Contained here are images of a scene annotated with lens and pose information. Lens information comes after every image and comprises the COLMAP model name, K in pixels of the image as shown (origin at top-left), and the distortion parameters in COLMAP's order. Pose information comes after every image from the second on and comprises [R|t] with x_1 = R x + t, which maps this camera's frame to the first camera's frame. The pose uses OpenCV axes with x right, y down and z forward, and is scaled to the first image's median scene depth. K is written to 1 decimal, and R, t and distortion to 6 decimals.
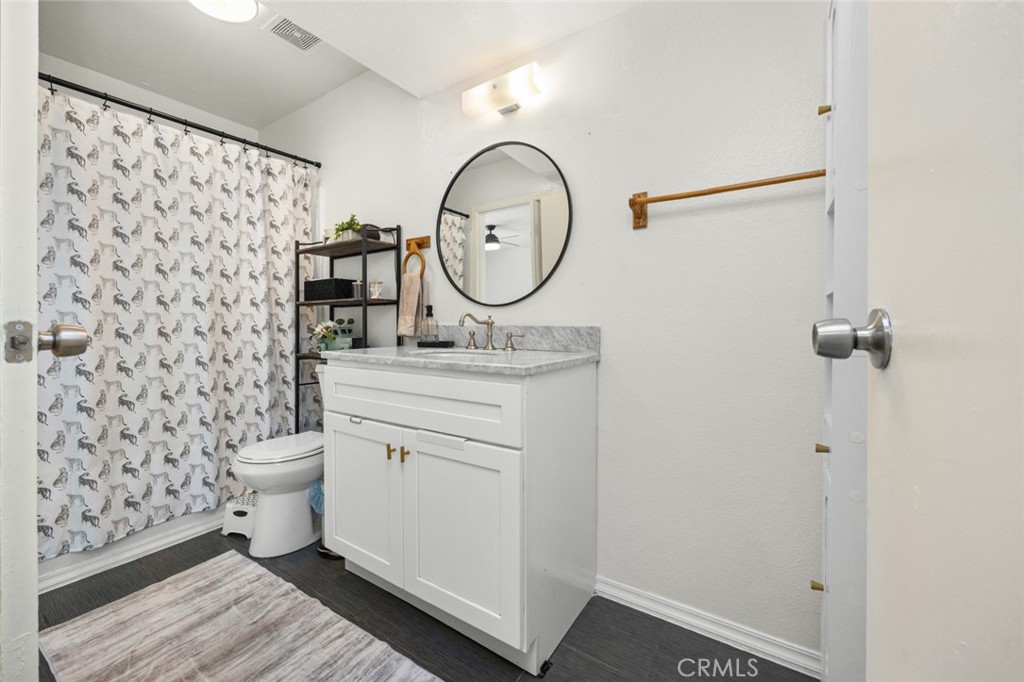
lens RADIAL K [[396.2, 0, 510.1], [0, 396.2, 334.2], [0, 0, 1]] dist [-0.002572, -0.000040]
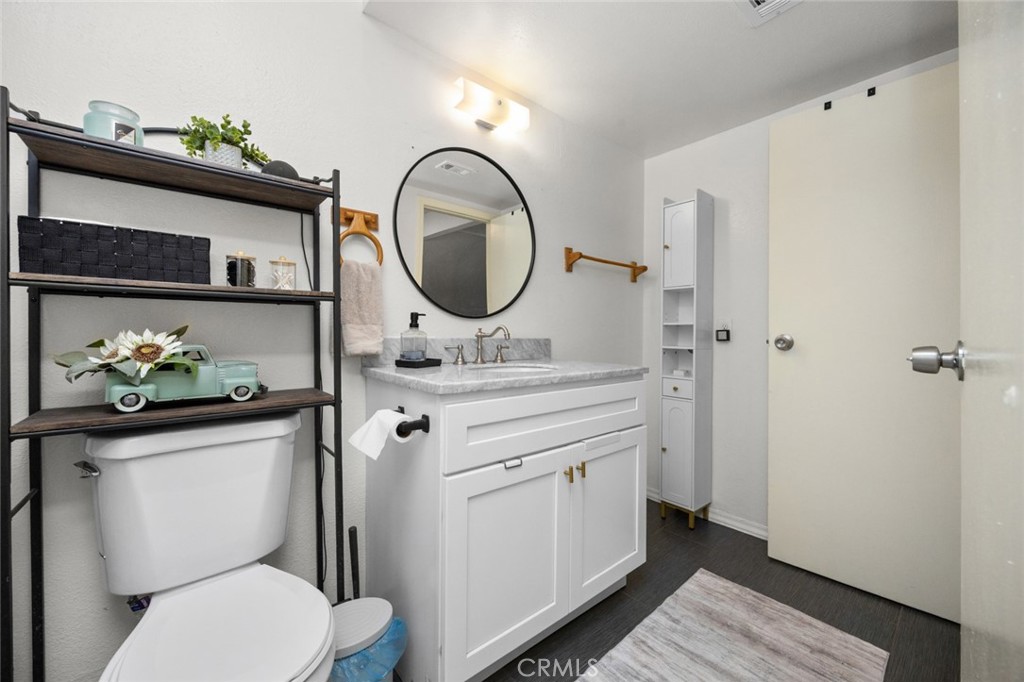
lens RADIAL K [[396.2, 0, 507.2], [0, 396.2, 334.5], [0, 0, 1]] dist [-0.002572, -0.000040]
pose [[0.297818, -0.003938, 0.954614, -1.000373], [0.016626, 0.999861, -0.001062, -0.031099], [-0.954478, 0.016188, 0.297842, 0.686241]]
